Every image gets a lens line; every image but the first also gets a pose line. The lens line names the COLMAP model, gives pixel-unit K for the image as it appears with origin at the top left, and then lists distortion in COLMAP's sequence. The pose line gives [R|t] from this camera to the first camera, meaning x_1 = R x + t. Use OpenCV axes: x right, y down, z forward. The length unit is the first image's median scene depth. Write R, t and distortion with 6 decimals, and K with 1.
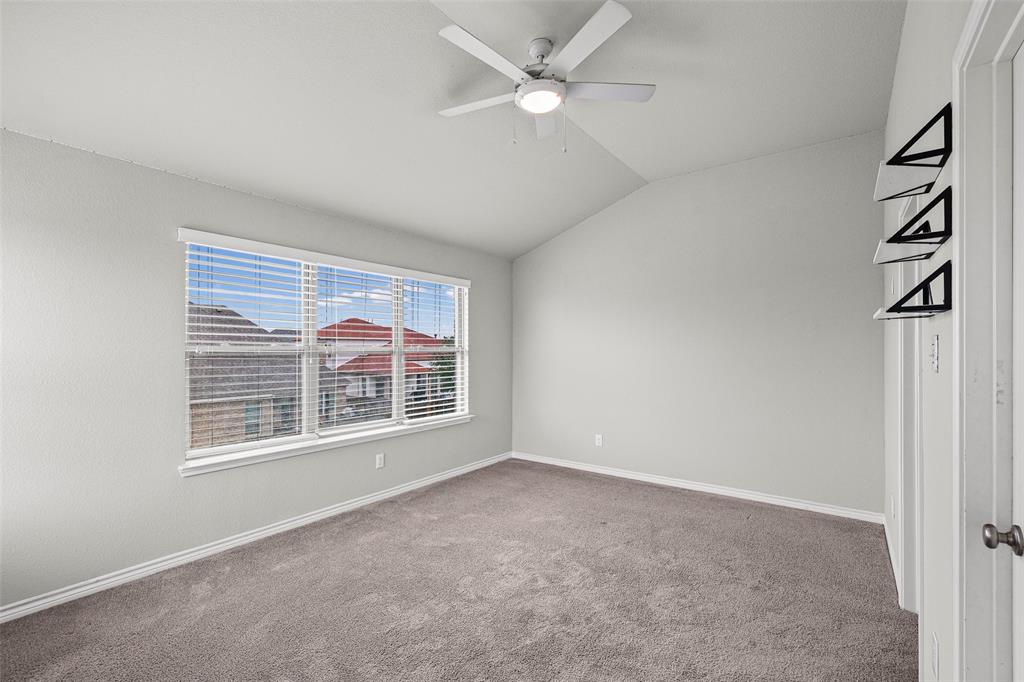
lens RADIAL K [[444.7, 0, 508.7], [0, 444.7, 346.7], [0, 0, 1]] dist [-0.000479, -0.000018]
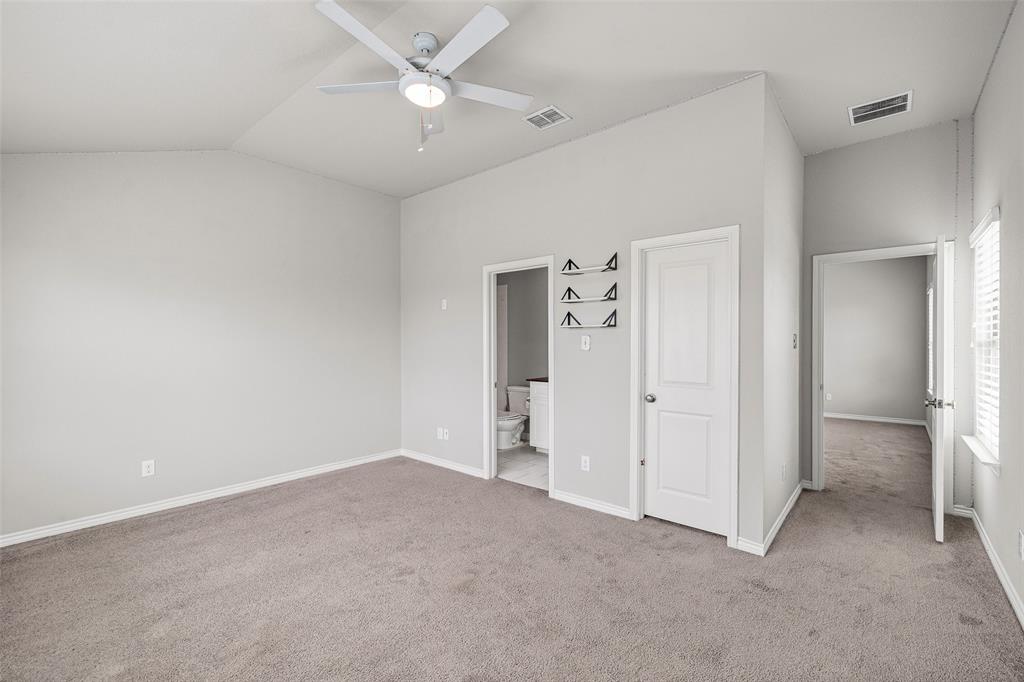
lens RADIAL K [[444.7, 0, 508.2], [0, 444.7, 342.0], [0, 0, 1]] dist [-0.000479, -0.000018]
pose [[0.060648, 0.002187, 0.998157, -0.581775], [-0.010497, 0.999944, -0.001553, 0.007627], [-0.998104, -0.010383, 0.060668, 0.478569]]
